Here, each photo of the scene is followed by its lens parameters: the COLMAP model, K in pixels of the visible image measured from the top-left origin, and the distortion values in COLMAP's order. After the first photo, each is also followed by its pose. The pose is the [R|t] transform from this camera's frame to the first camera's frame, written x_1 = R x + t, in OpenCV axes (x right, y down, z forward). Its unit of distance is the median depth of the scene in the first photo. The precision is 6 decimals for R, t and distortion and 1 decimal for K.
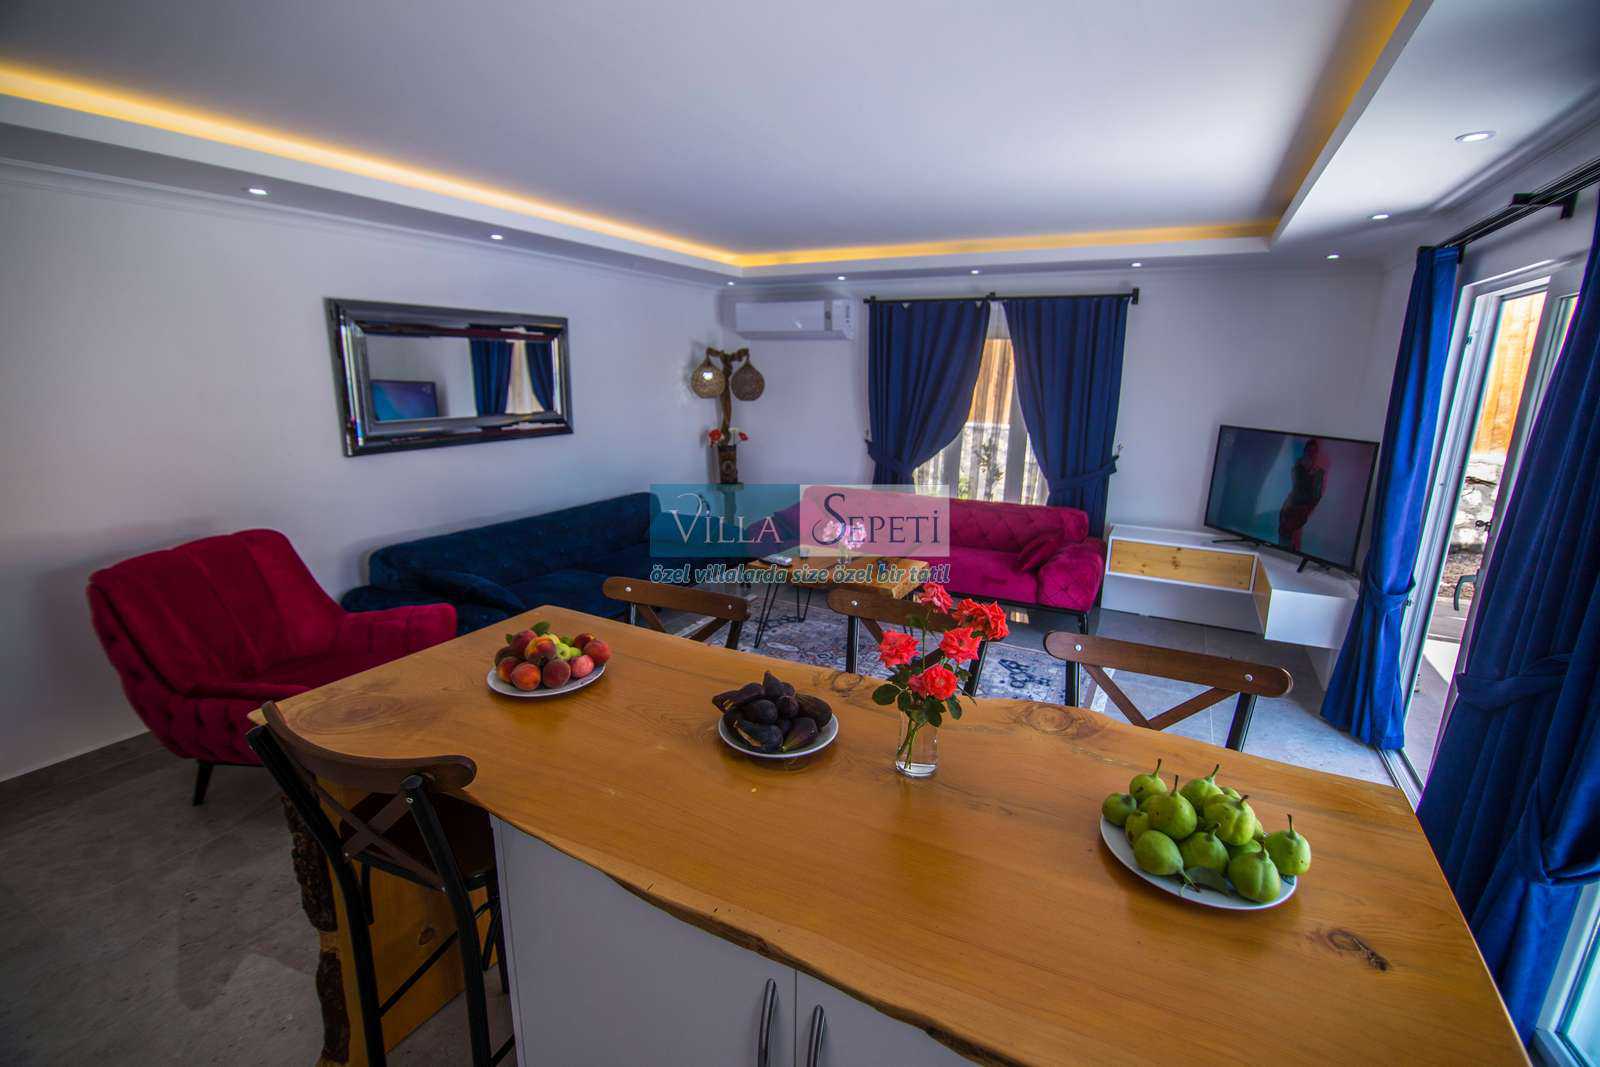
lens RADIAL K [[719.0, 0, 800.0], [0, 719.0, 533.5], [0, 0, 1]] dist [-0.000687, 0.000067]
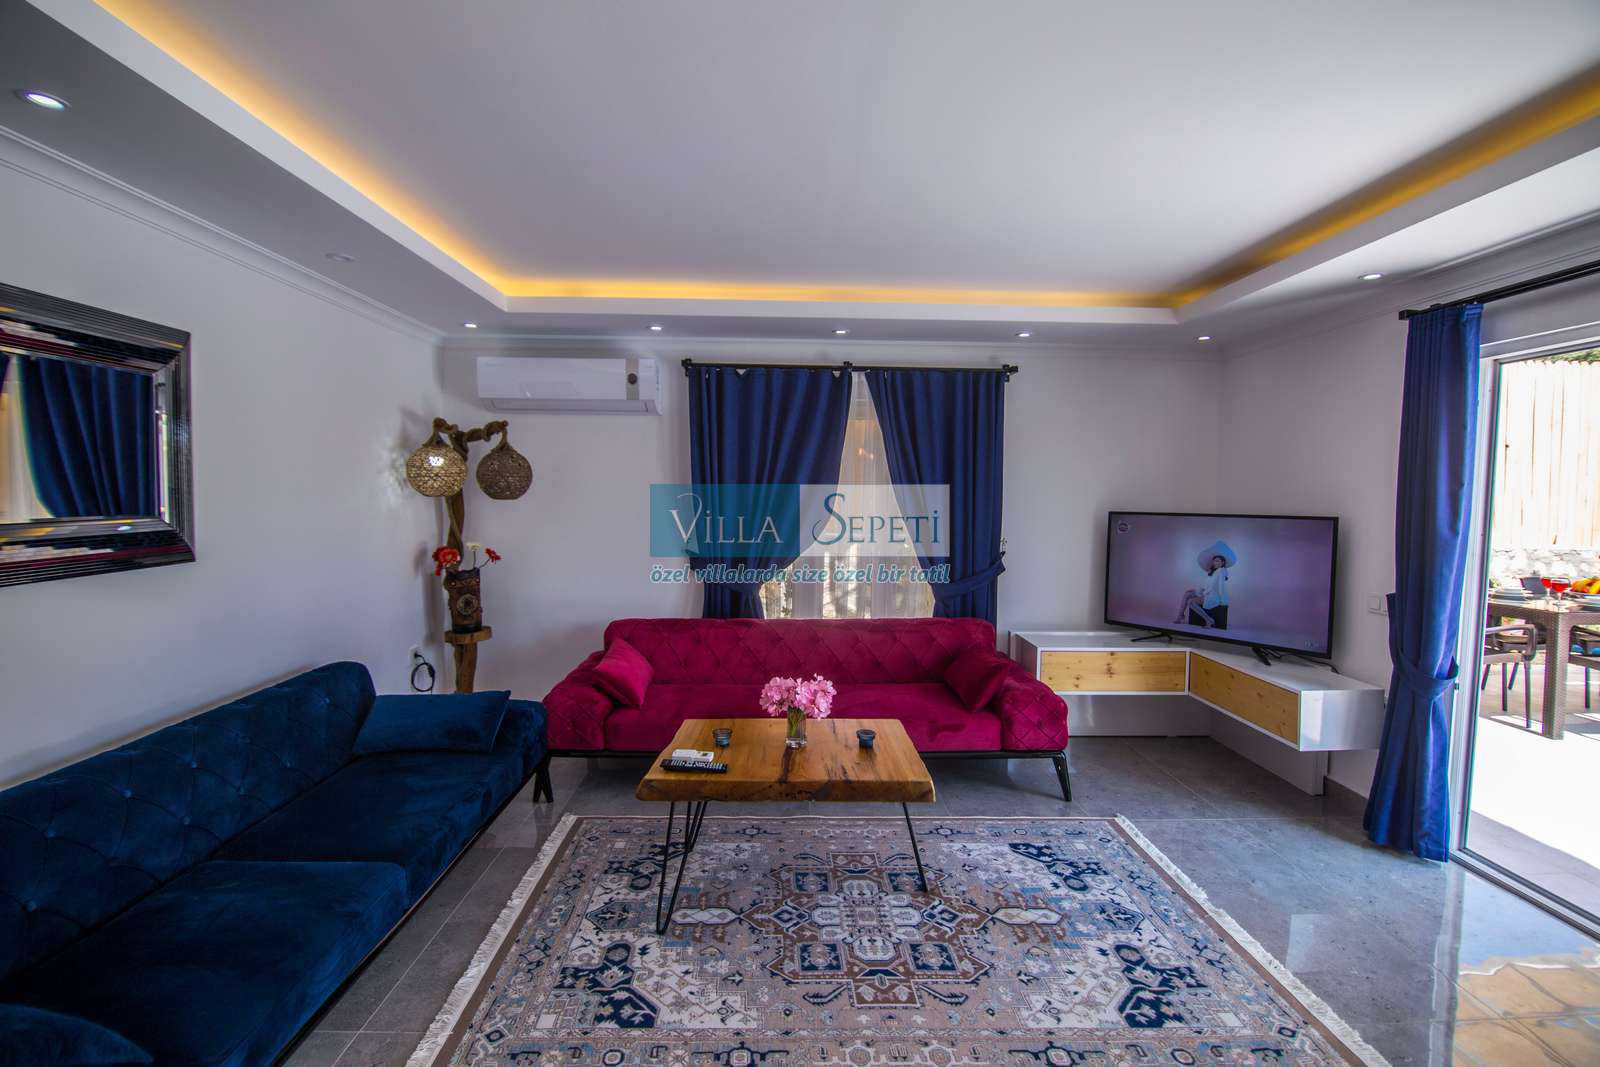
lens RADIAL K [[719.0, 0, 800.0], [0, 719.0, 533.5], [0, 0, 1]] dist [-0.000687, 0.000067]
pose [[0.869071, -0.035173, 0.493435, -0.180304], [0.115042, 0.984492, -0.132443, -0.041197], [-0.481124, 0.171868, 0.859640, 0.348602]]
